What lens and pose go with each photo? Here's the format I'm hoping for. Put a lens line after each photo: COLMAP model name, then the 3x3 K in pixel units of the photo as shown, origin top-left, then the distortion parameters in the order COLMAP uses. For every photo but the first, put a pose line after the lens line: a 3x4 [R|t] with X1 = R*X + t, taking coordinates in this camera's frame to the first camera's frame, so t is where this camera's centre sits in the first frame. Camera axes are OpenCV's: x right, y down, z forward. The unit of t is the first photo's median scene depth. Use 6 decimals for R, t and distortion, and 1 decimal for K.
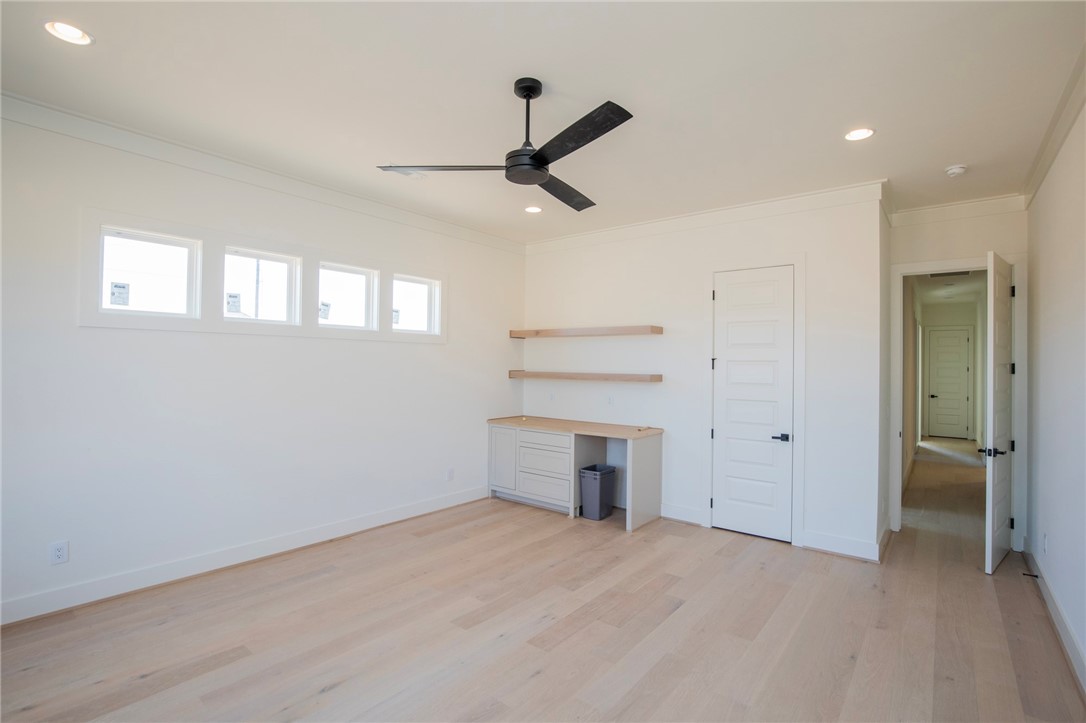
lens RADIAL K [[510.1, 0, 546.1], [0, 510.1, 358.0], [0, 0, 1]] dist [-0.003002, 0.000309]
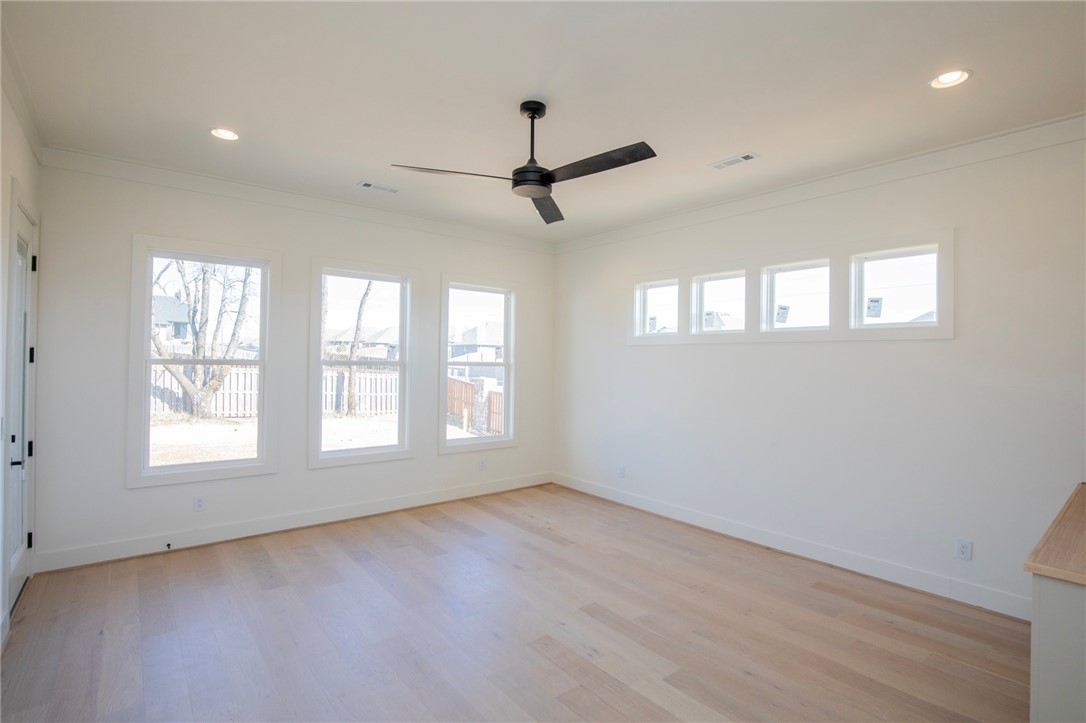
lens RADIAL K [[510.1, 0, 545.6], [0, 510.1, 364.9], [0, 0, 1]] dist [-0.003002, 0.000309]
pose [[-0.188568, -0.006409, -0.982039, 0.628080], [0.002466, 0.999972, -0.007000, 0.010594], [0.982057, -0.003742, -0.188547, 0.764592]]
